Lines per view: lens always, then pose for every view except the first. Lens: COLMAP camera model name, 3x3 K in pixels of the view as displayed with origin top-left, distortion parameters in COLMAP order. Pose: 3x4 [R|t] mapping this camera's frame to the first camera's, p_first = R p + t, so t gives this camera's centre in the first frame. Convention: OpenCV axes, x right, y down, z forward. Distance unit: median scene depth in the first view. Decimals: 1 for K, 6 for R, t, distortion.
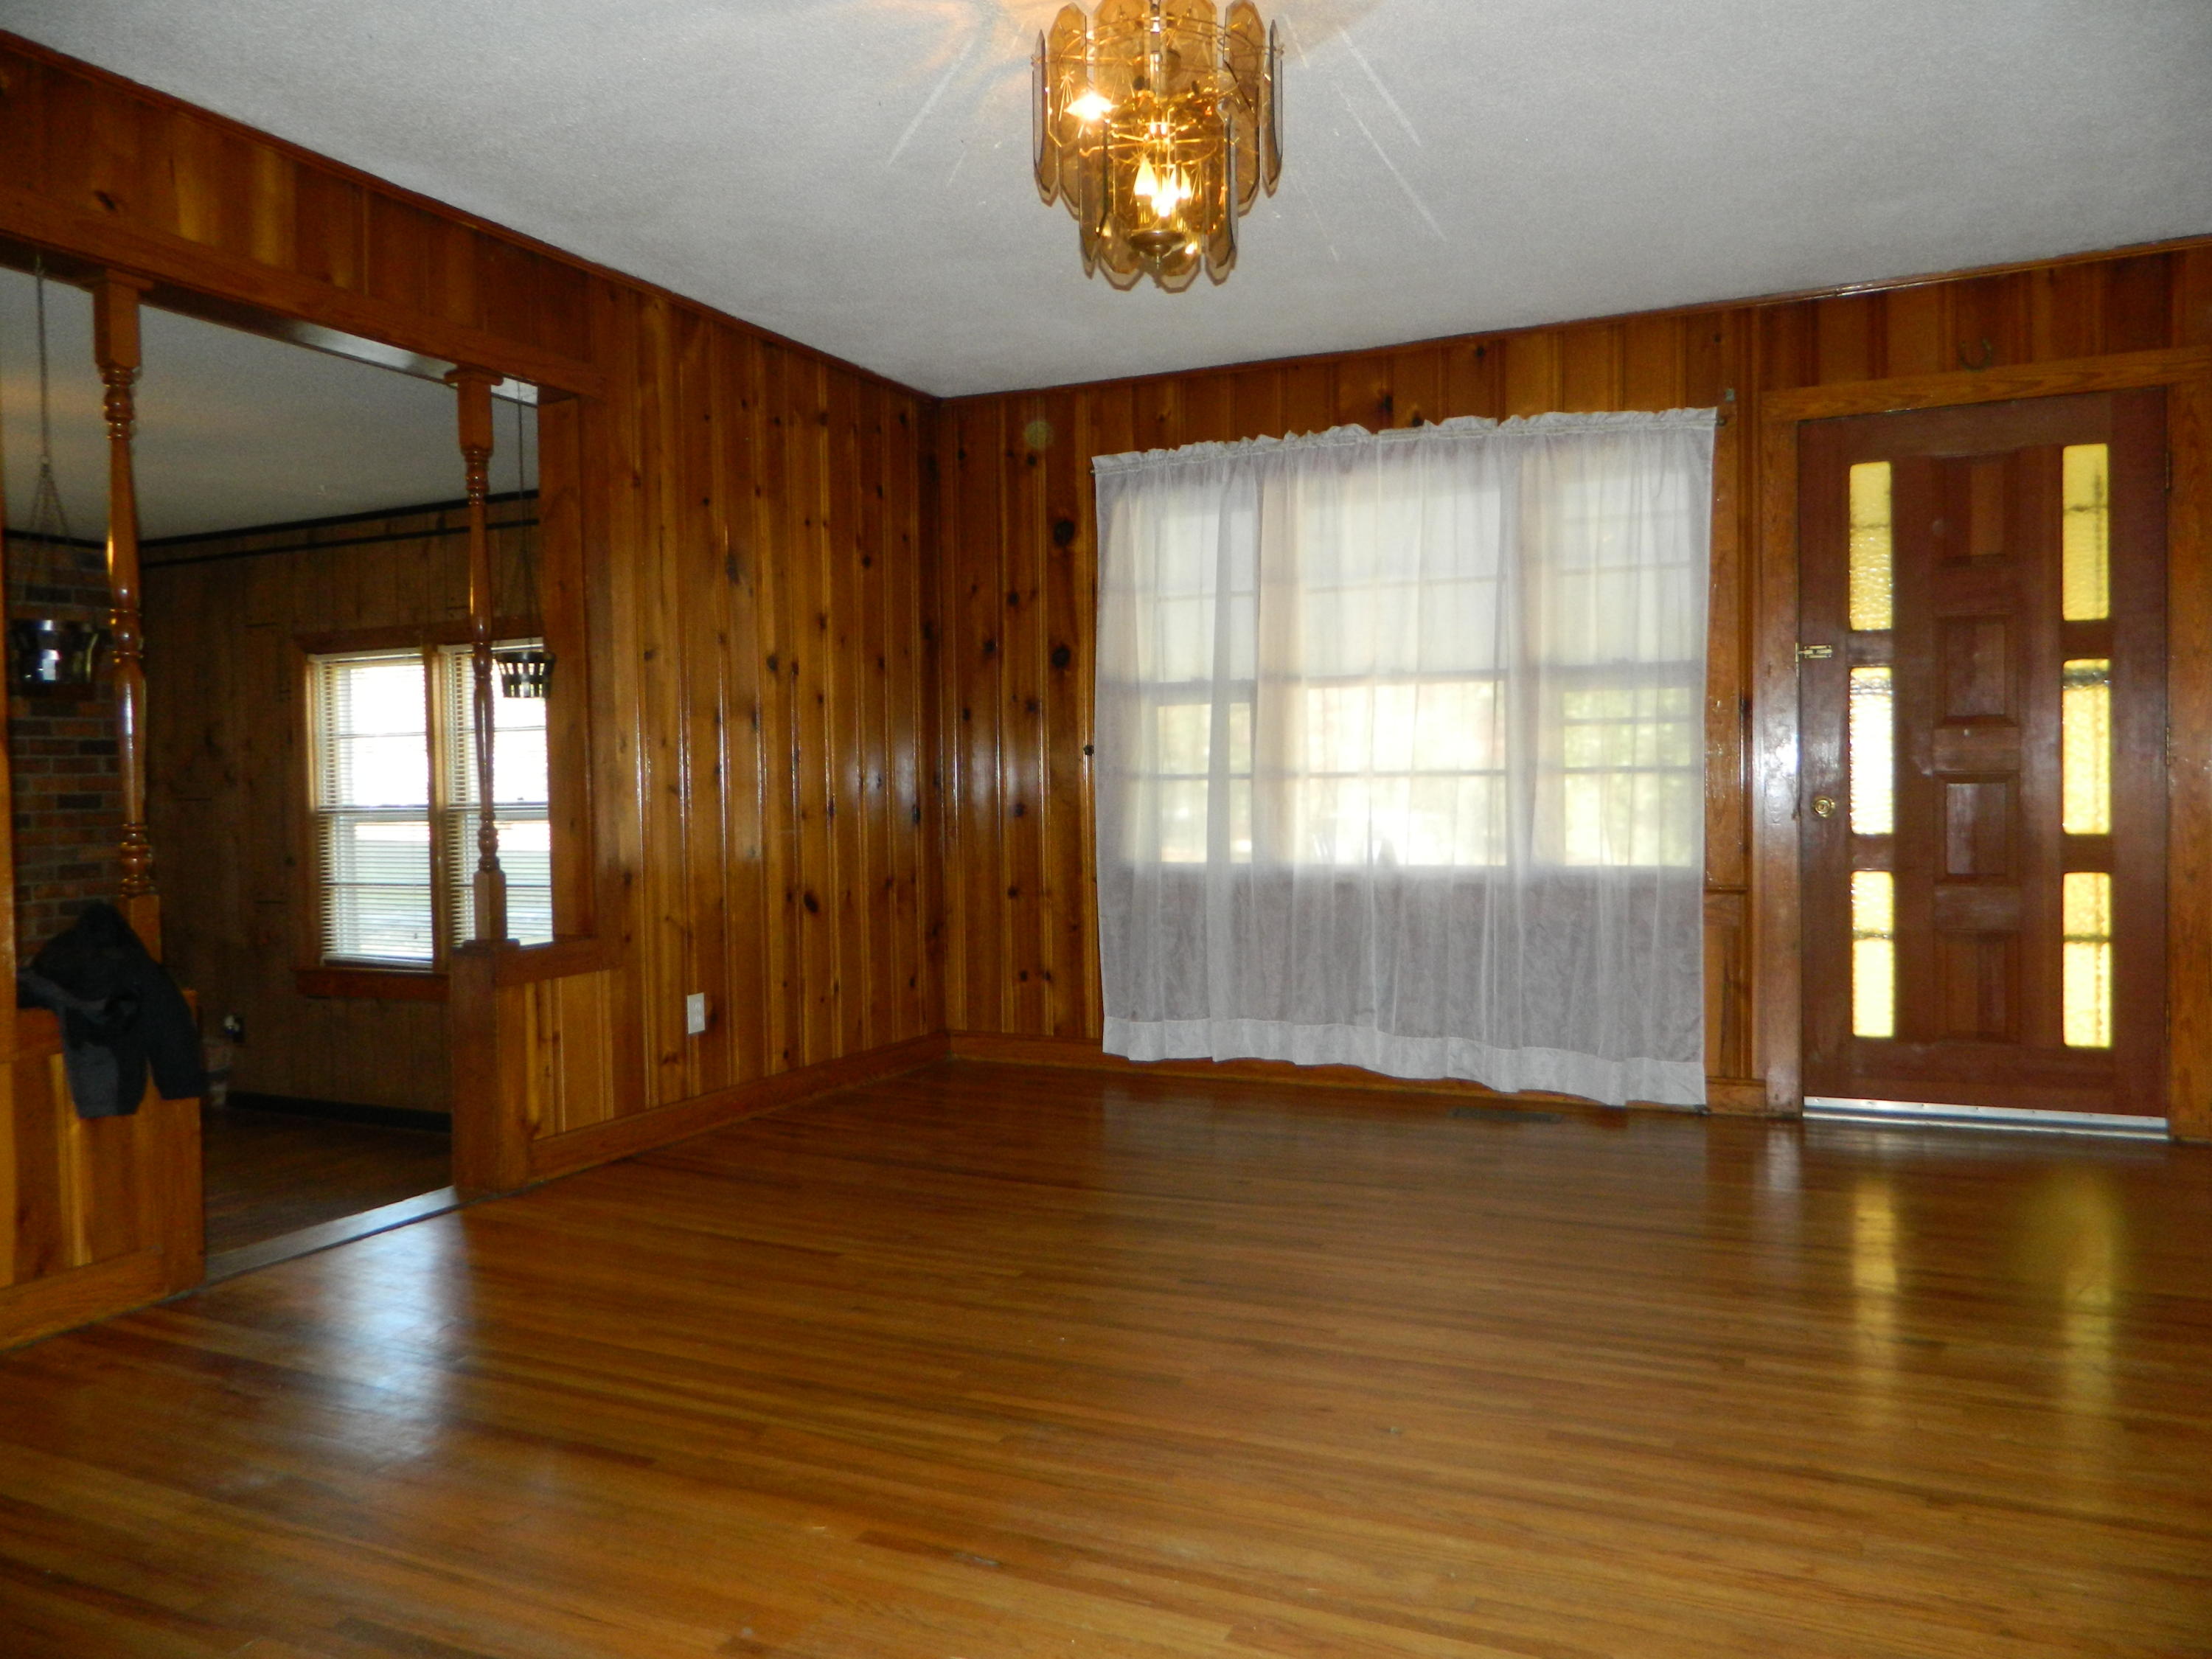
lens RADIAL K [[1608.4, 0, 1106.0], [0, 1608.4, 829.5], [0, 0, 1]] dist [0.001872, -0.000114]
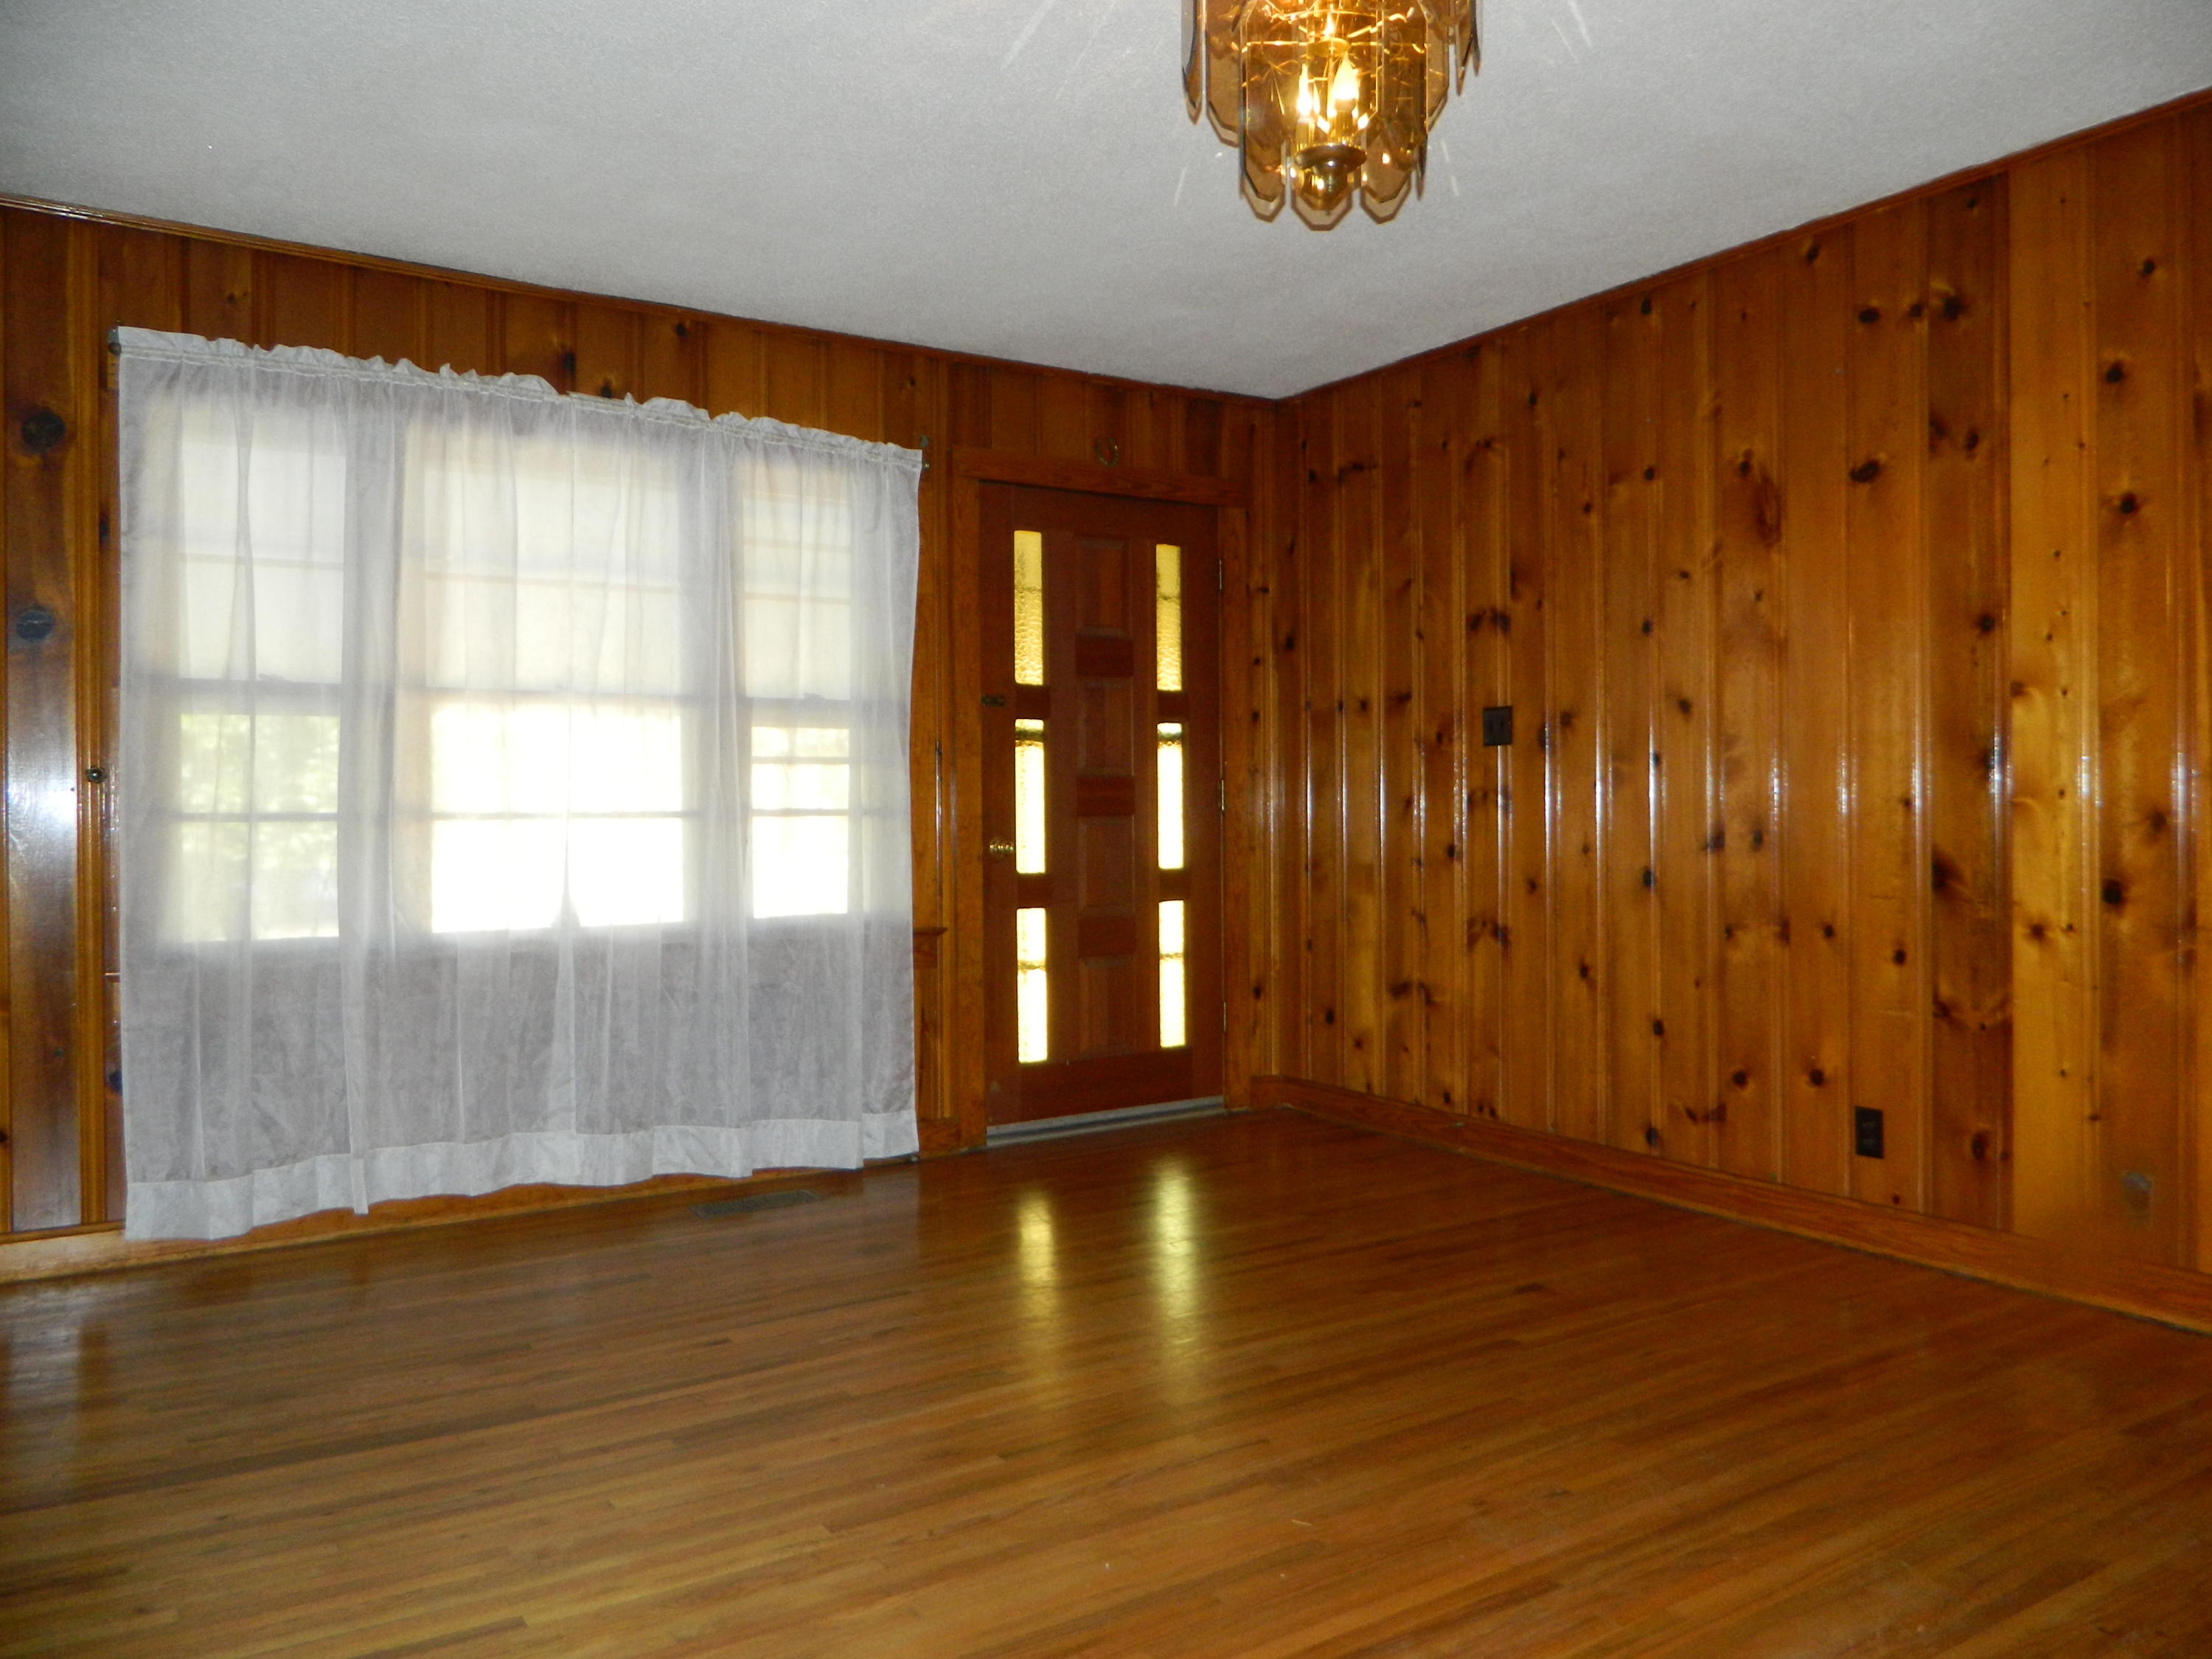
lens RADIAL K [[1608.4, 0, 1106.0], [0, 1608.4, 829.5], [0, 0, 1]] dist [0.001872, -0.000114]
pose [[0.538545, -0.006868, 0.842569, -0.371498], [0.019861, 0.999792, -0.004545, -0.018906], [-0.842363, 0.019182, 0.538569, 0.343456]]
